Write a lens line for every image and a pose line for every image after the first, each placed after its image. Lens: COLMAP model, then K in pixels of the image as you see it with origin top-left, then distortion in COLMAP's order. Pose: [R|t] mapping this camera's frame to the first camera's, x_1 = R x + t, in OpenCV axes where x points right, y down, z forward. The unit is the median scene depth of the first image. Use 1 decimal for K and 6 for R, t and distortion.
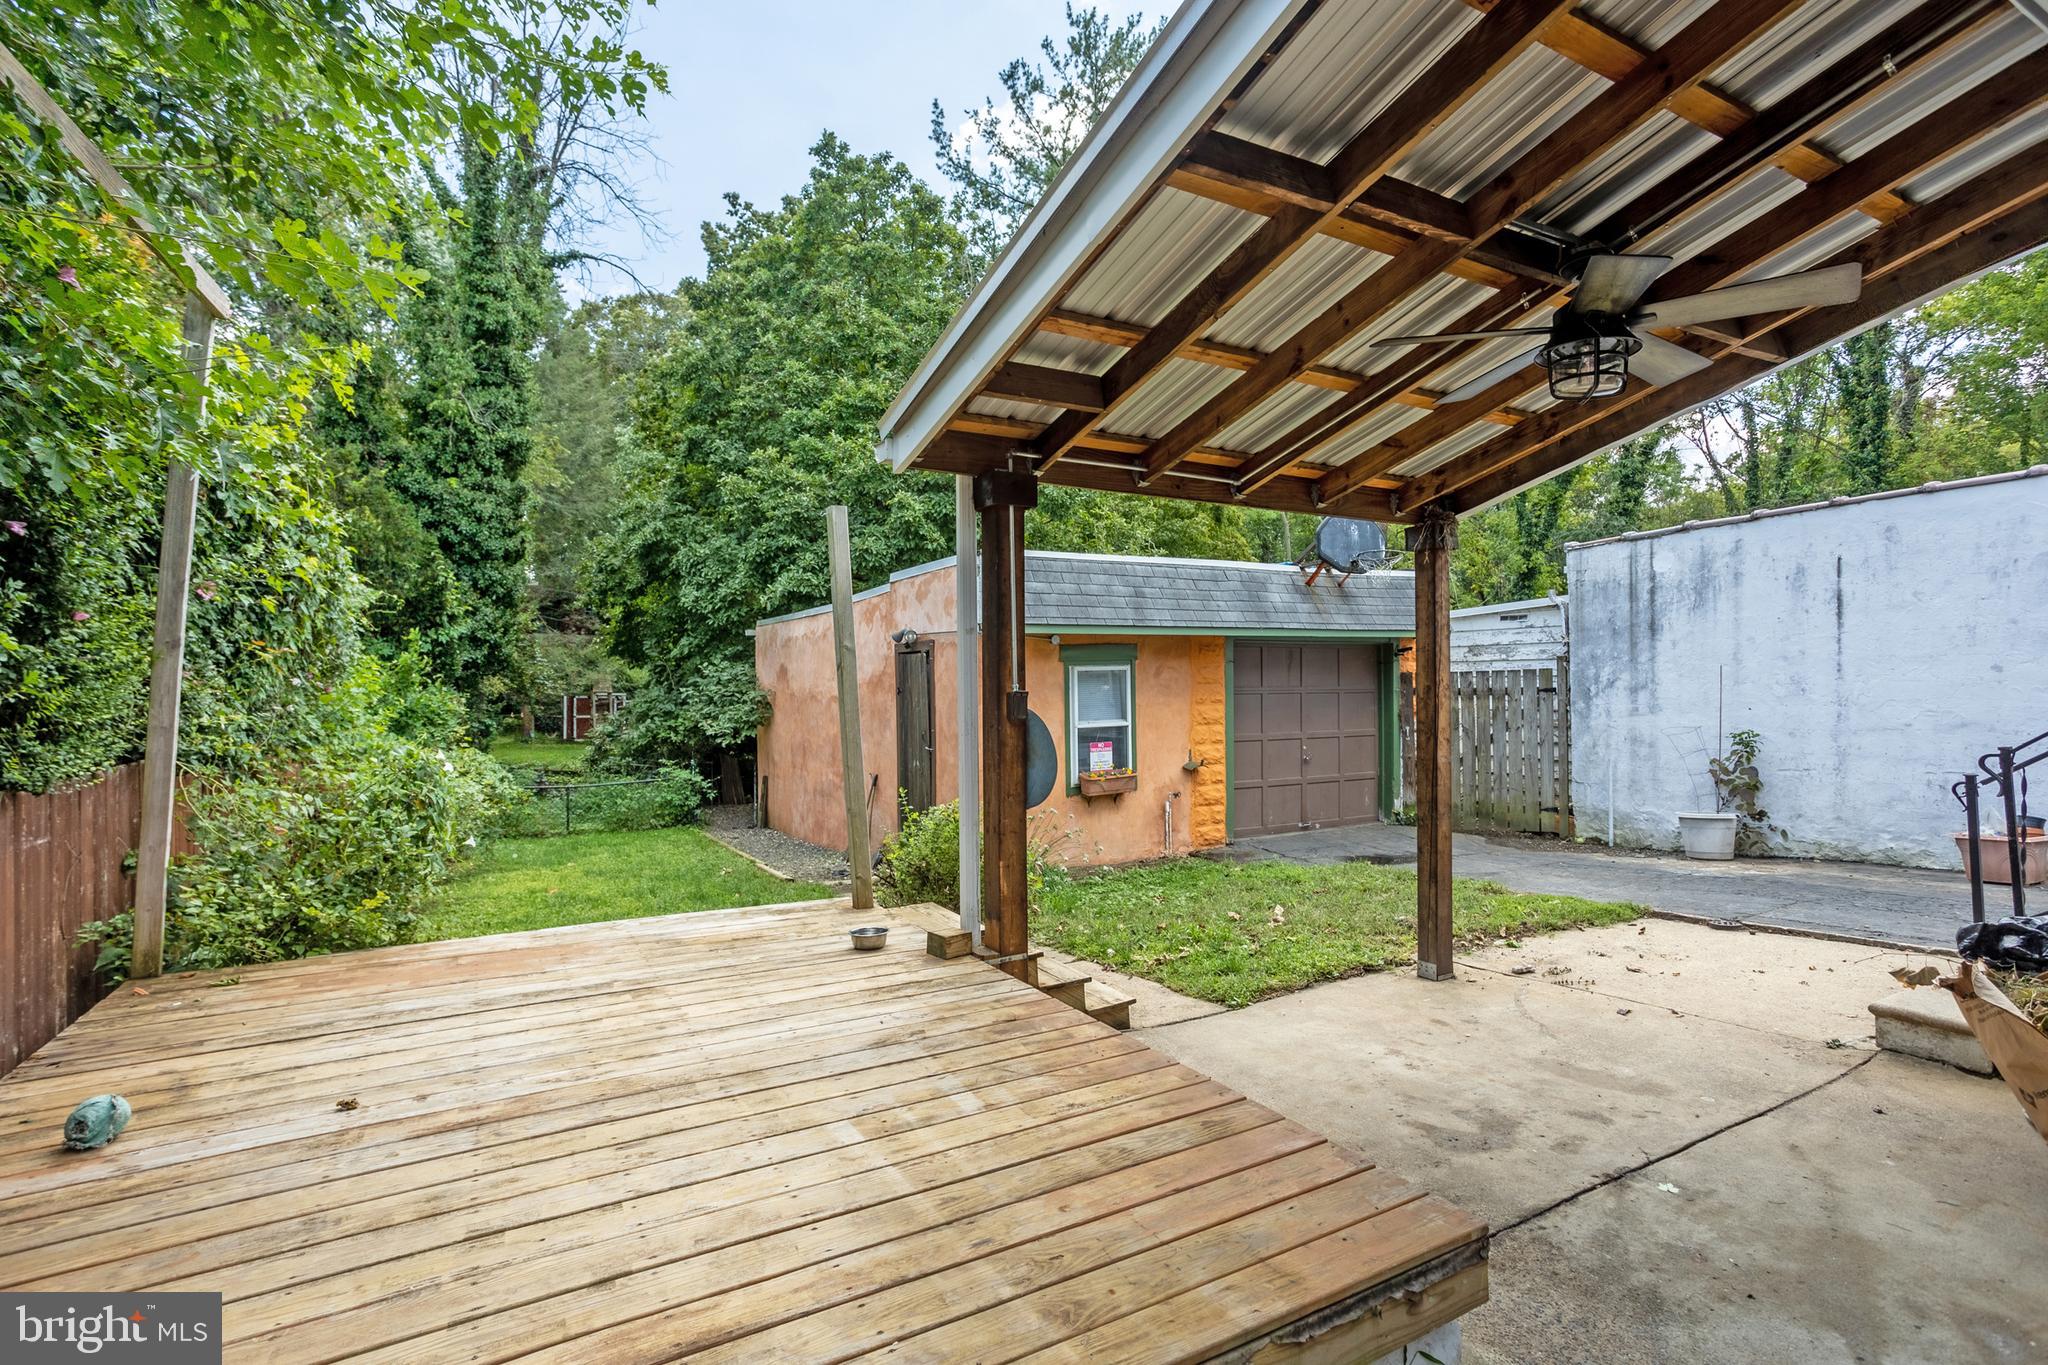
lens RADIAL K [[988.4, 0, 1010.9], [0, 988.4, 680.3], [0, 0, 1]] dist [-0.033345, 0.018831]
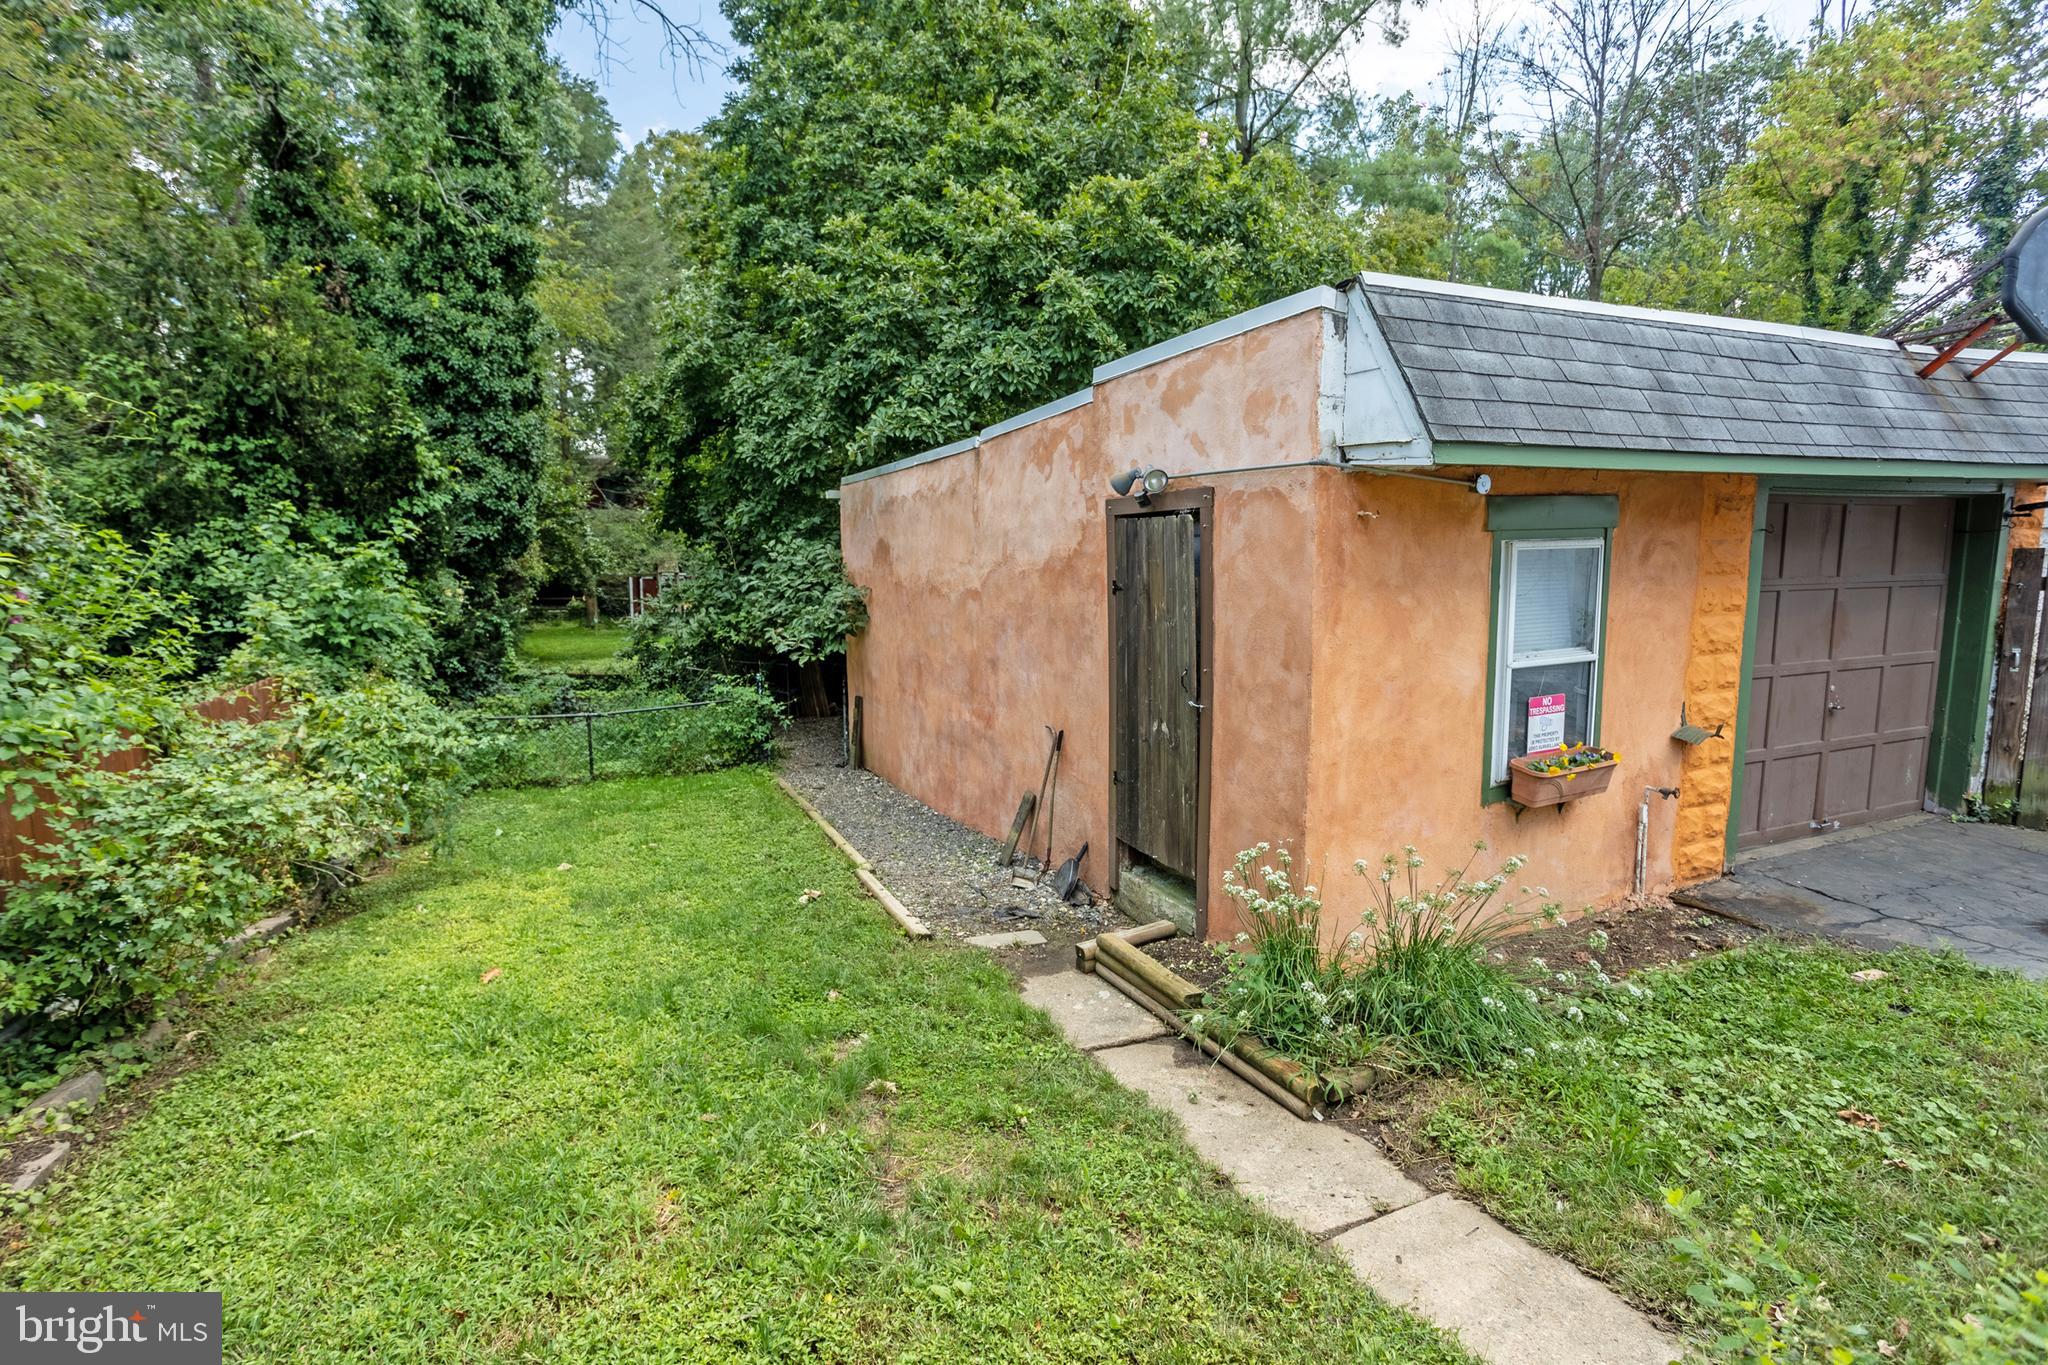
lens RADIAL K [[988.4, 0, 1018.5], [0, 988.4, 676.1], [0, 0, 1]] dist [-0.033345, 0.018831]
pose [[0.997690, 0.004081, -0.067811, -0.084002], [0.004138, 0.992690, 0.120620, -0.004254], [0.067808, -0.120622, 0.990380, 0.296138]]
